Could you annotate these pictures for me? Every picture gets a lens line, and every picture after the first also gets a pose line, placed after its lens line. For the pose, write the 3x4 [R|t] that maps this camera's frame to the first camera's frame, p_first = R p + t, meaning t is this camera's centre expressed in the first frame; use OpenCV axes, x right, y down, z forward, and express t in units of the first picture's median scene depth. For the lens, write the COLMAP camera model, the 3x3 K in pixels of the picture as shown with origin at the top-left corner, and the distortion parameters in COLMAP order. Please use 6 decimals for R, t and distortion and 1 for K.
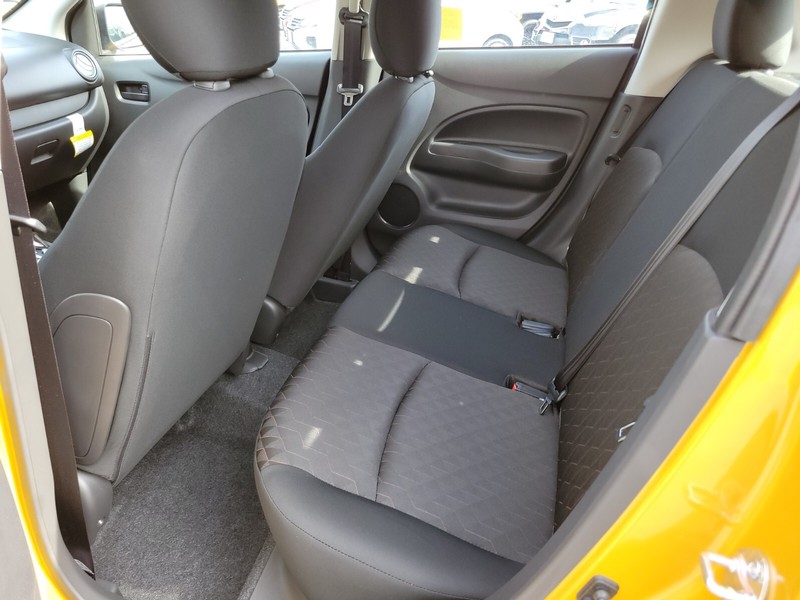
lens RADIAL K [[599.6, 0, 400.0], [0, 599.6, 300.0], [0, 0, 1]] dist [0.030069, -0.012996]
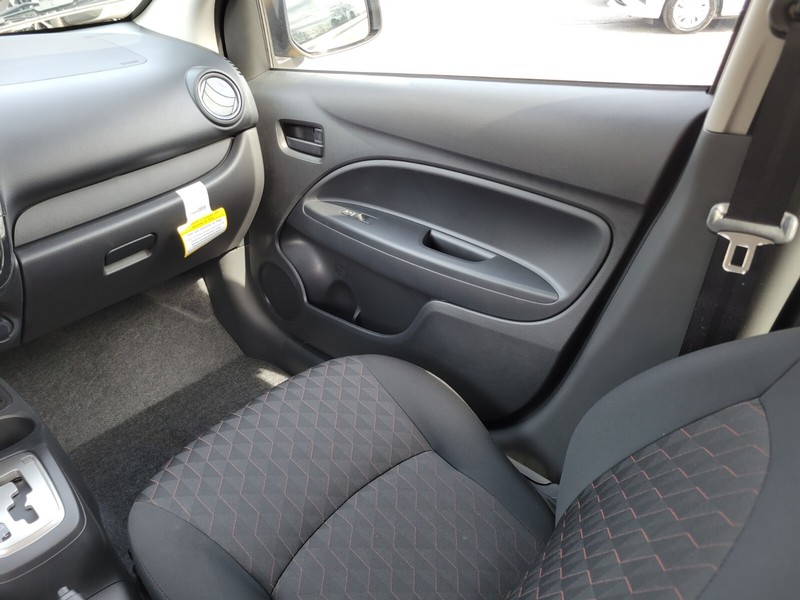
lens RADIAL K [[599.6, 0, 400.0], [0, 599.6, 300.0], [0, 0, 1]] dist [0.030069, -0.012996]
pose [[0.890404, 0.188210, -0.414436, -0.100506], [-0.153909, 0.981369, 0.115005, -0.290399], [0.428360, -0.038616, 0.902783, 0.551627]]
